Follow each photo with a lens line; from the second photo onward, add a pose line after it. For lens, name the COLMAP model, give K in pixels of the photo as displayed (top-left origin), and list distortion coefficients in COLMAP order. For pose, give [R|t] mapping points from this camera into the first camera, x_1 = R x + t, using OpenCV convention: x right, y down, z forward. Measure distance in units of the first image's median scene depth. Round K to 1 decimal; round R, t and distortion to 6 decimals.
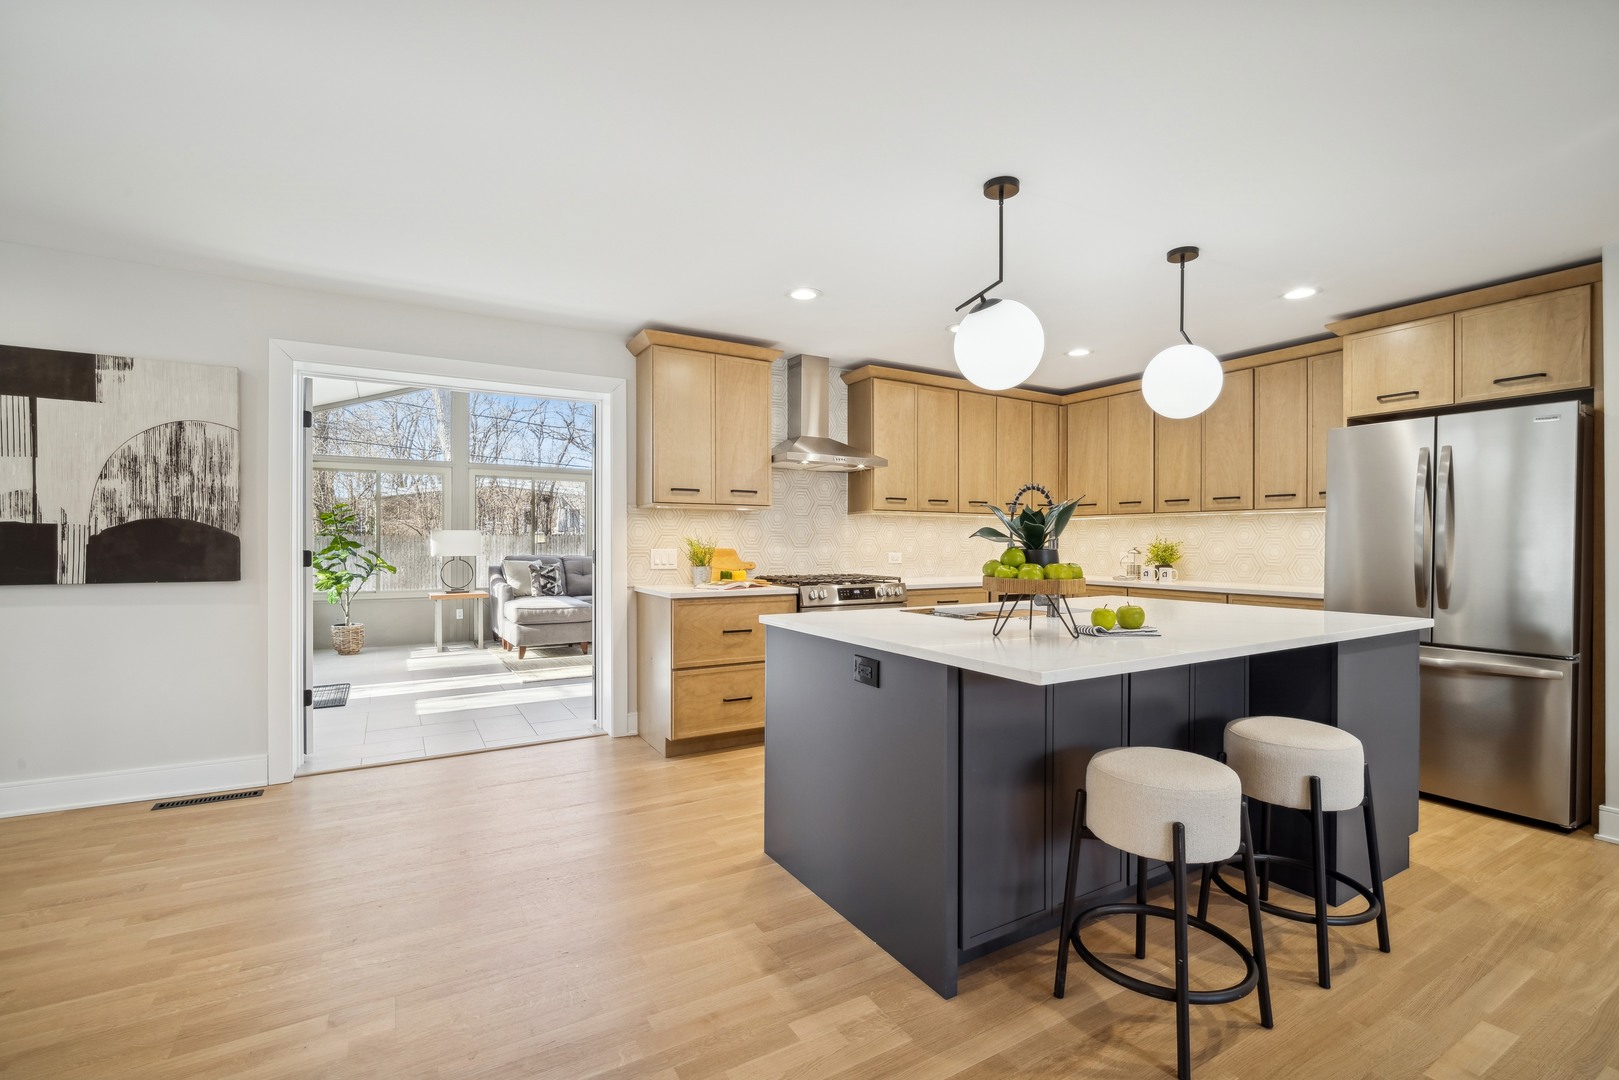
lens RADIAL K [[706.0, 0, 809.5], [0, 706.0, 540.0], [0, 0, 1]] dist [-0.013974, -0.000227]
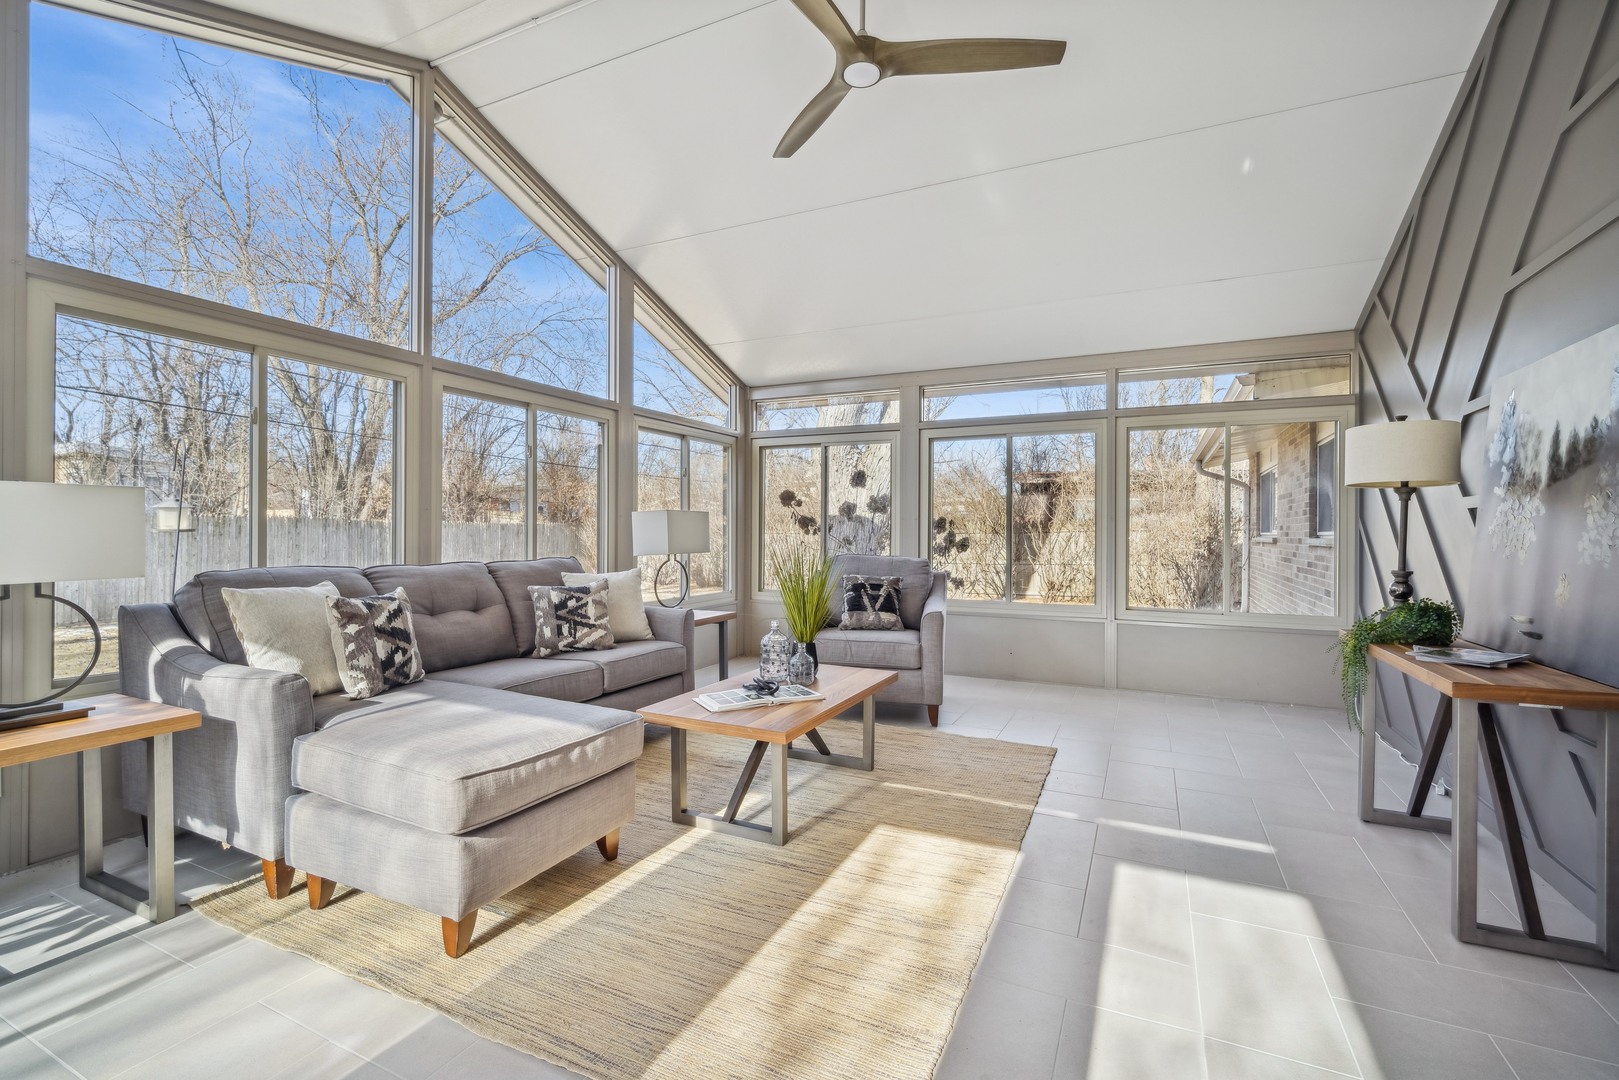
lens RADIAL K [[701.4, 0, 816.2], [0, 701.4, 533.5], [0, 0, 1]] dist [-0.001284, -0.000115]
pose [[0.829136, 0.001874, 0.559044, -0.393458], [-0.005472, 0.999974, 0.004763, 0.002619], [-0.559020, -0.007008, 0.829125, 0.615744]]
